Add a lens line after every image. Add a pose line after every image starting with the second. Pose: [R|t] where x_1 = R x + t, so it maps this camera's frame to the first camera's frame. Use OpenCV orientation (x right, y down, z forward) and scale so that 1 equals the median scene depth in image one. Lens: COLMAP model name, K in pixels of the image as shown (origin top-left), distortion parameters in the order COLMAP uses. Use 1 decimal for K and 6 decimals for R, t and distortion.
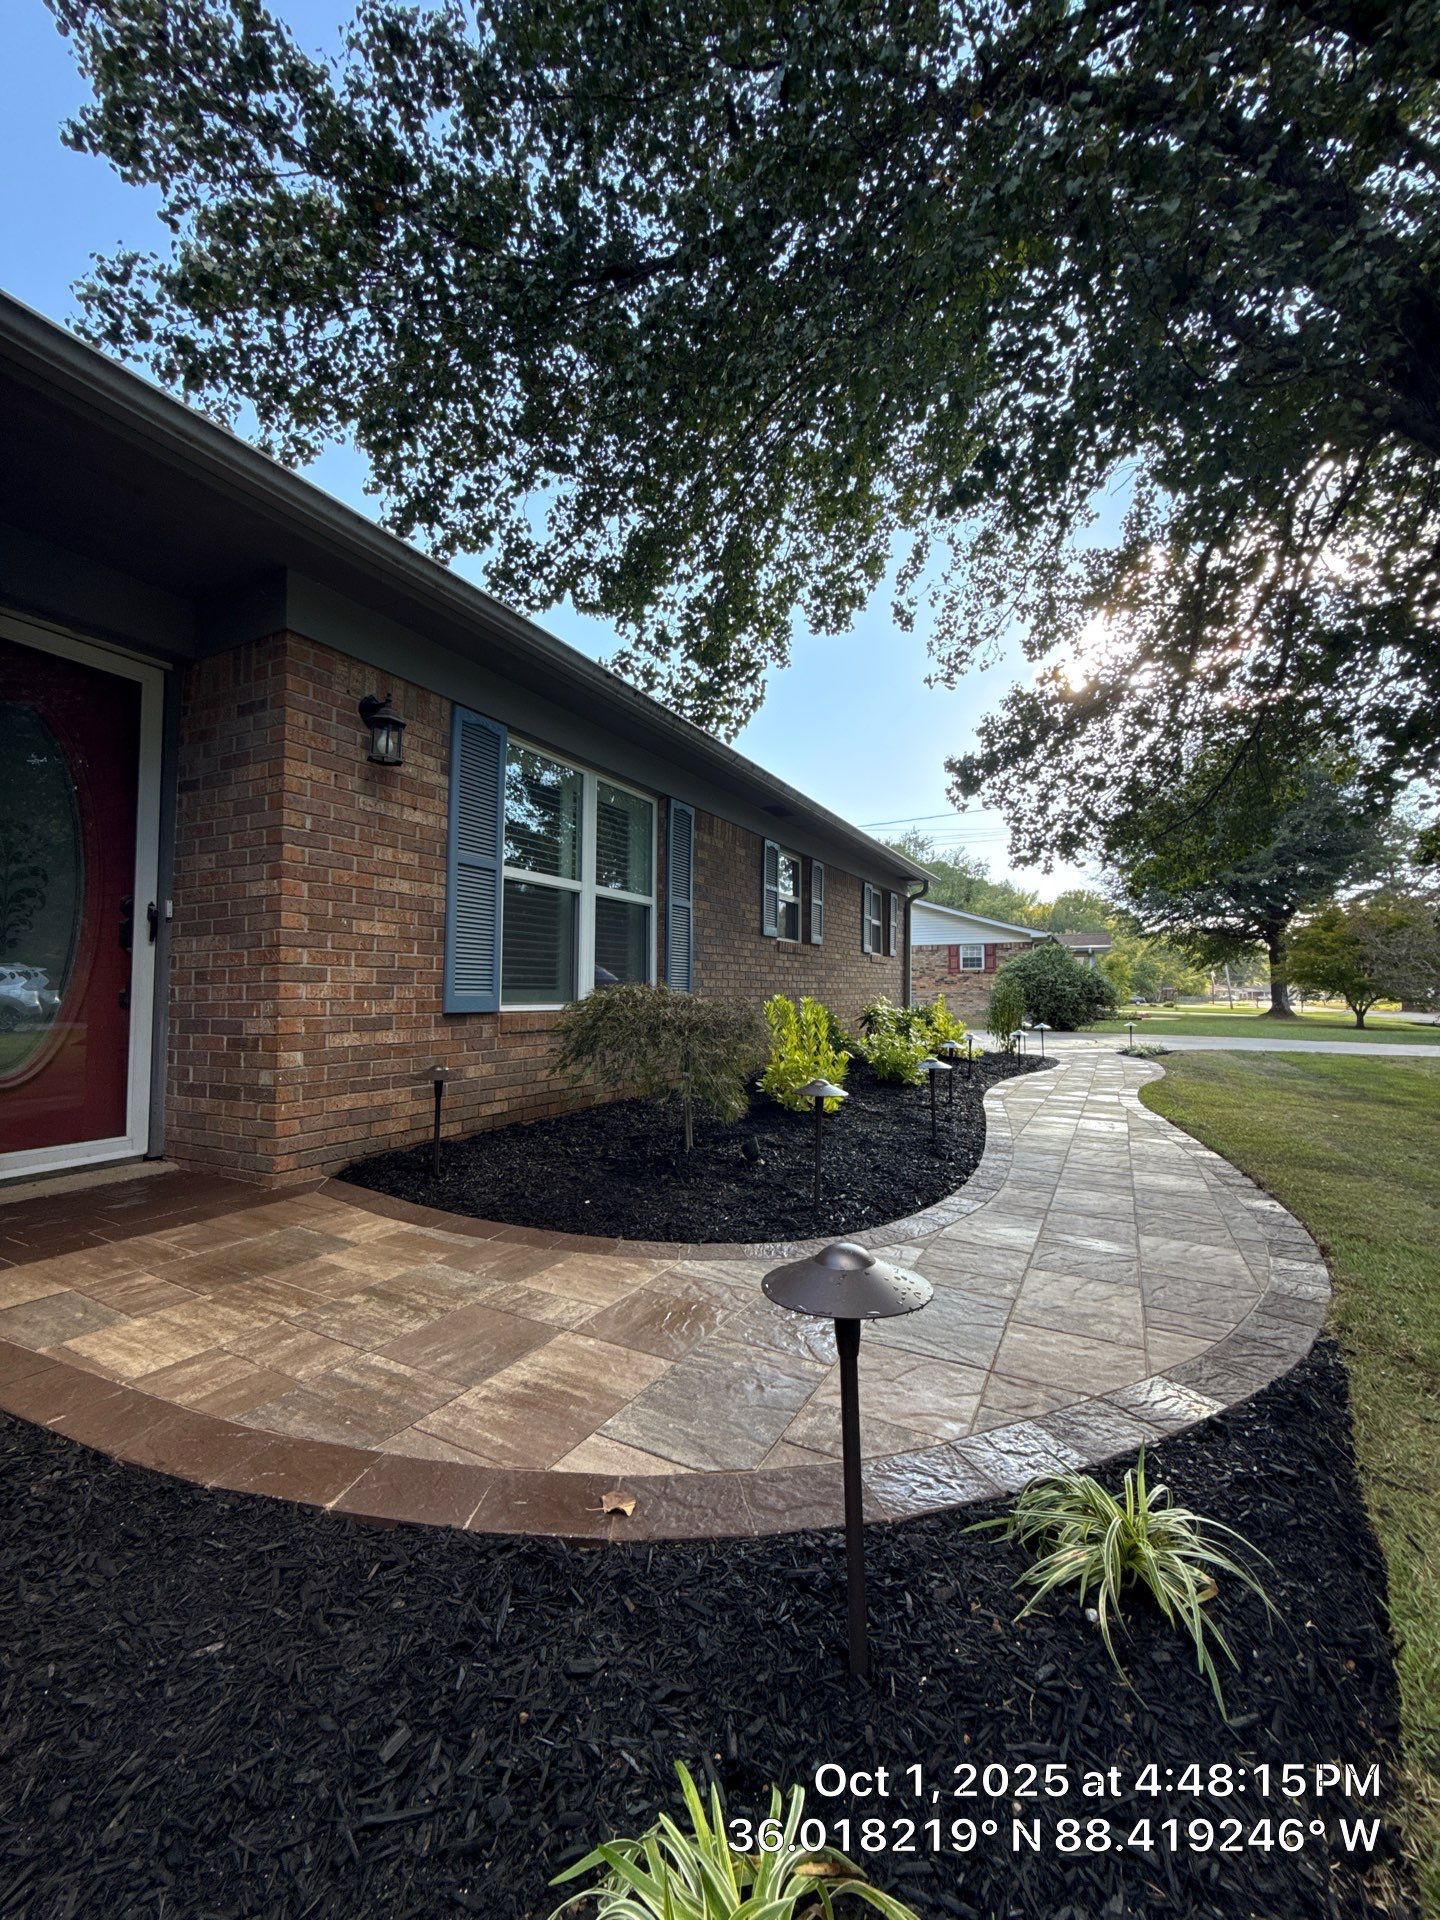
lens RADIAL K [[766.5, 0, 718.9], [0, 766.5, 958.3], [0, 0, 1]] dist [0.001712, -0.000430]
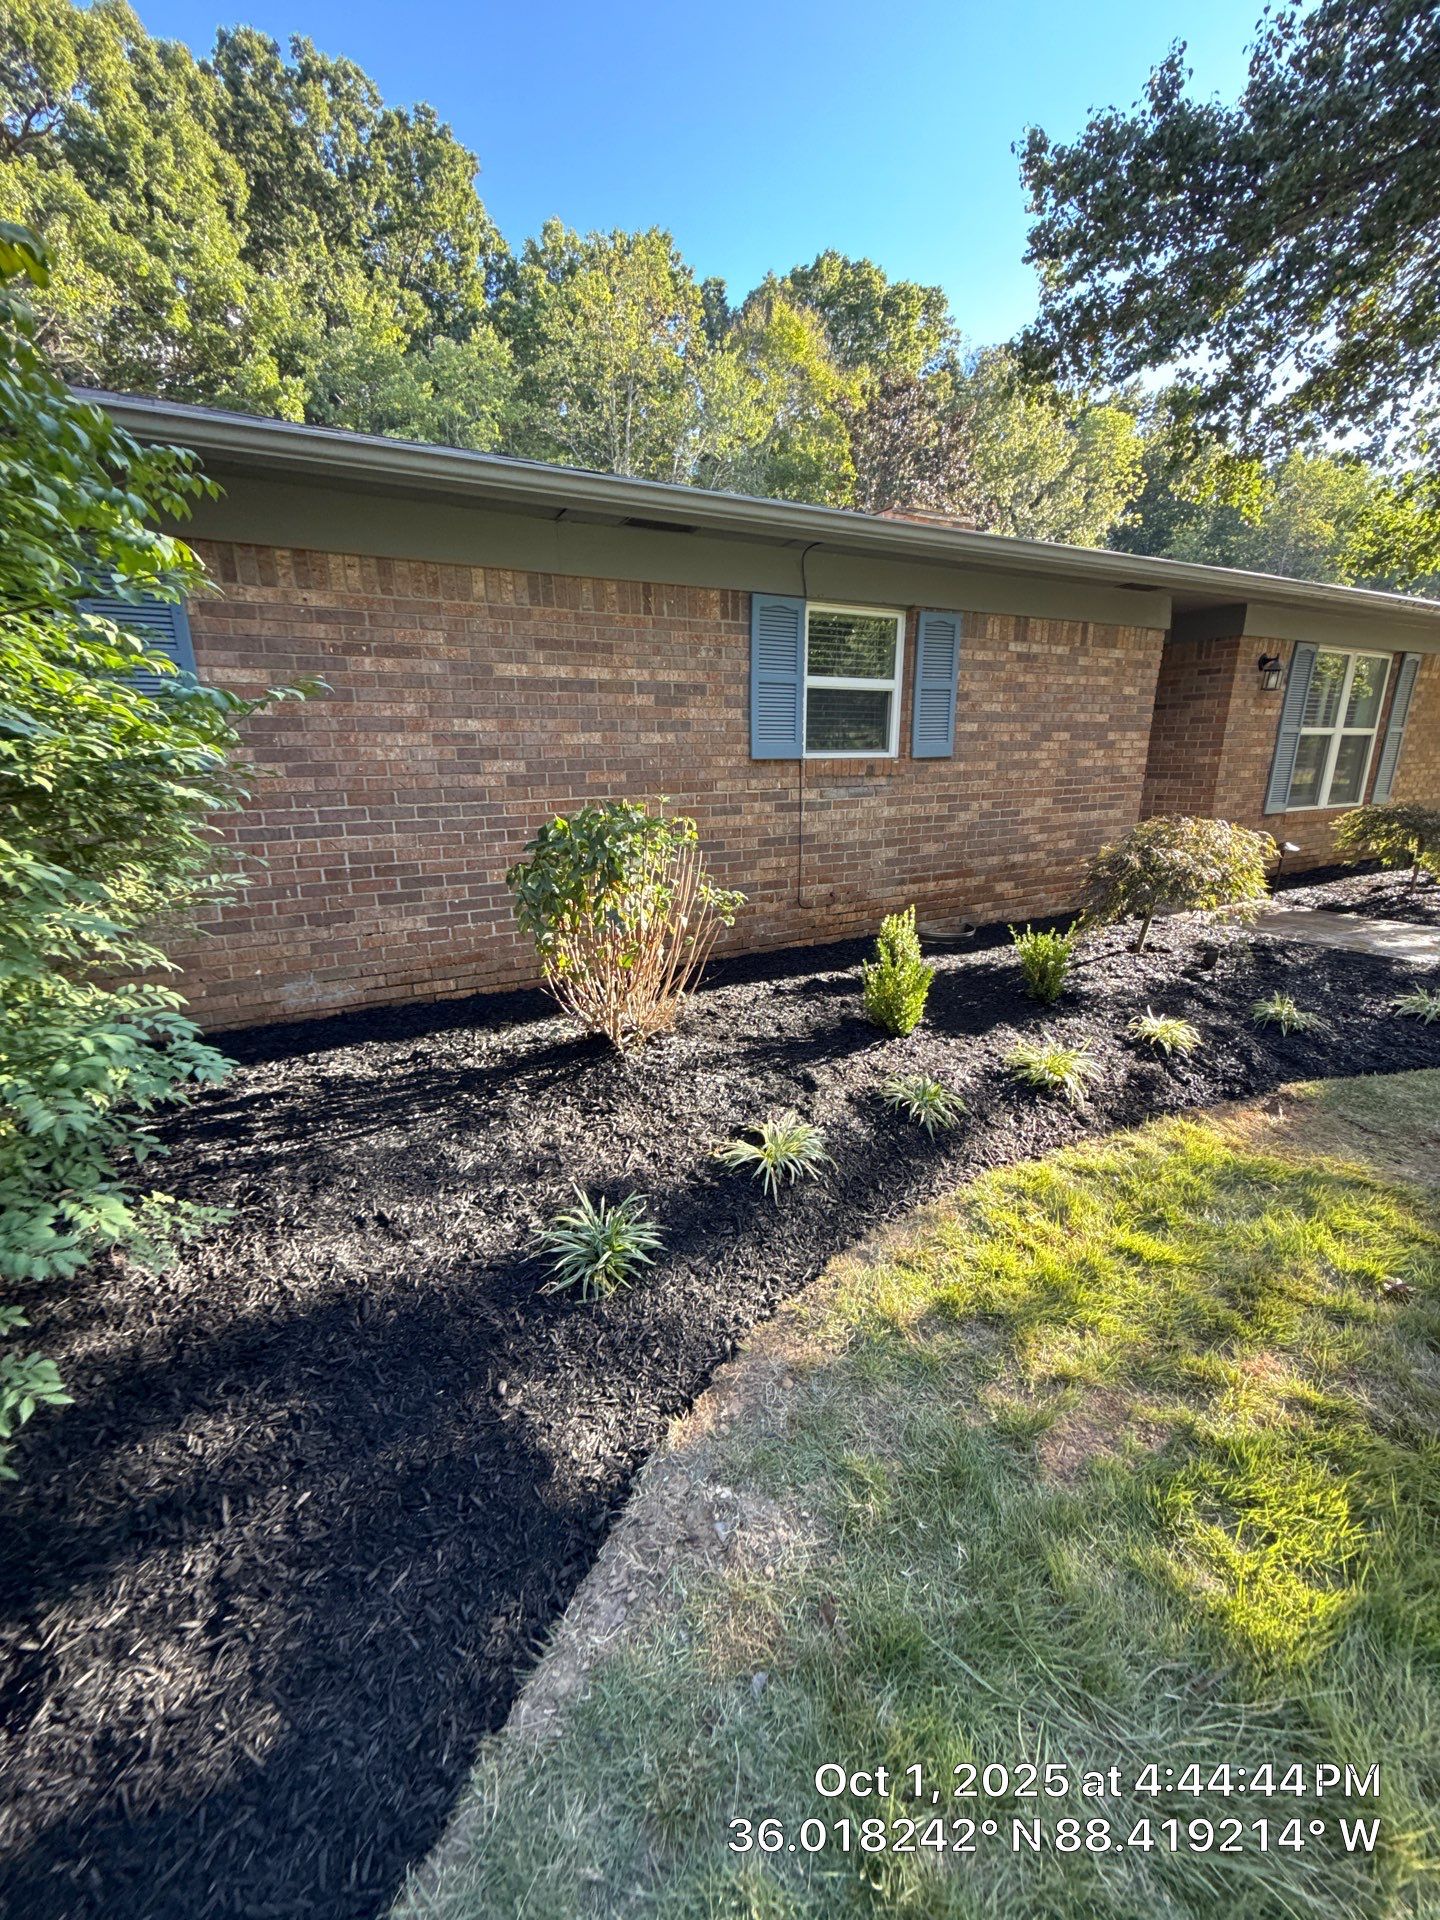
lens RADIAL K [[766.5, 0, 718.9], [0, 766.5, 958.3], [0, 0, 1]] dist [0.001712, -0.000430]
pose [[0.826529, 0.142725, -0.544500, -0.440820], [0.035120, 0.952361, 0.302944, -0.250465], [0.561798, -0.269515, 0.782141, -1.605261]]
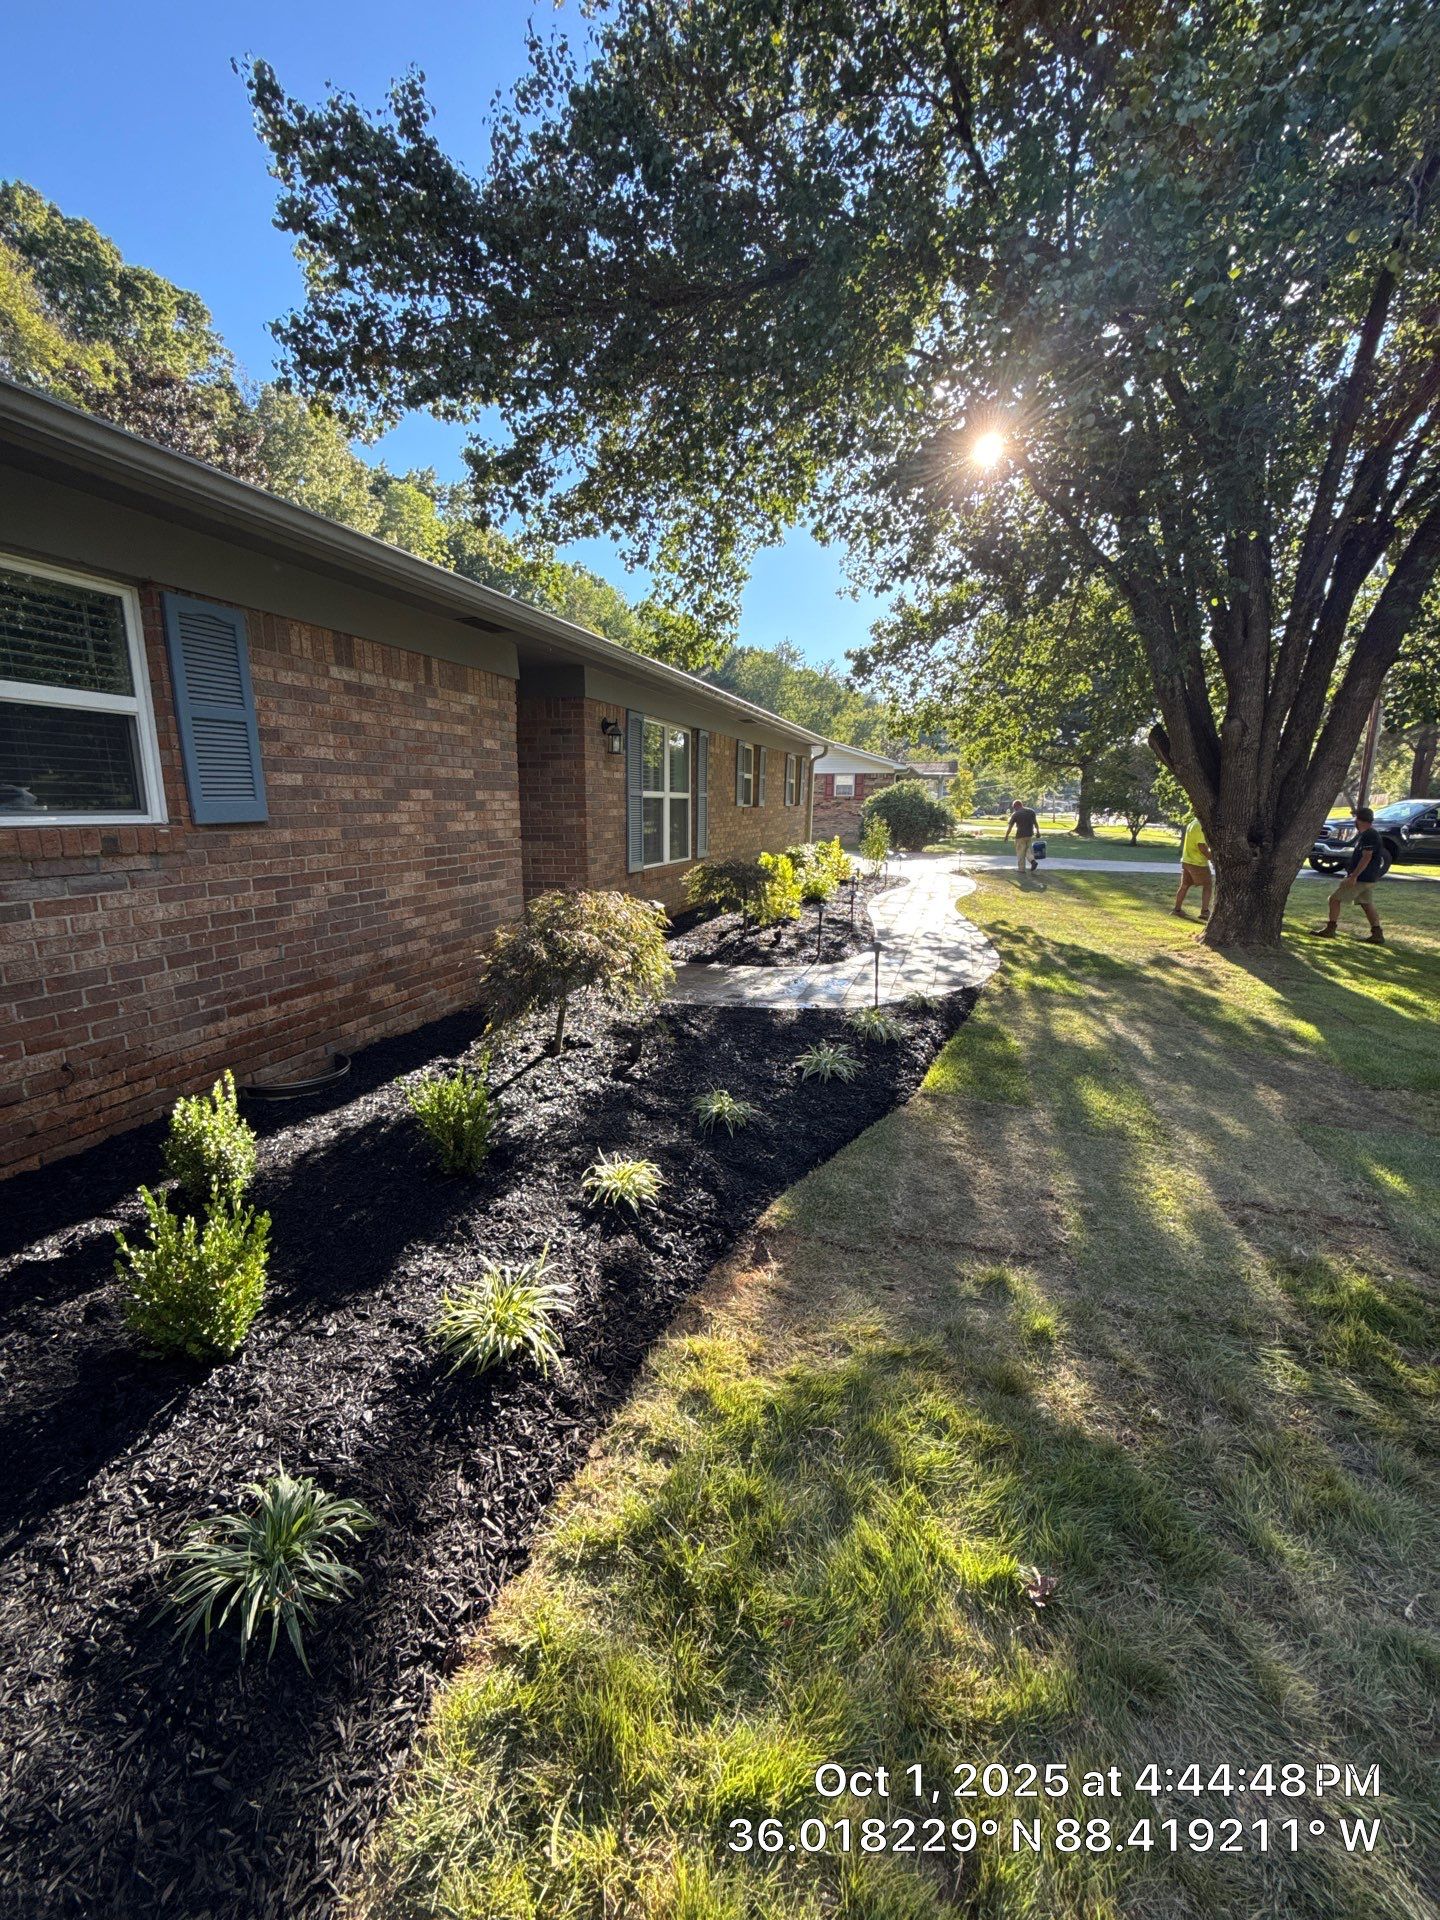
lens RADIAL K [[762.8, 0, 721.0], [0, 762.8, 962.0], [0, 0, 1]] dist [-0.000004, -0.000798]
pose [[0.984261, -0.027697, 0.174534, -0.537142], [-0.017278, 0.967828, 0.251021, -0.237929], [-0.175872, -0.250086, 0.952117, -1.144397]]
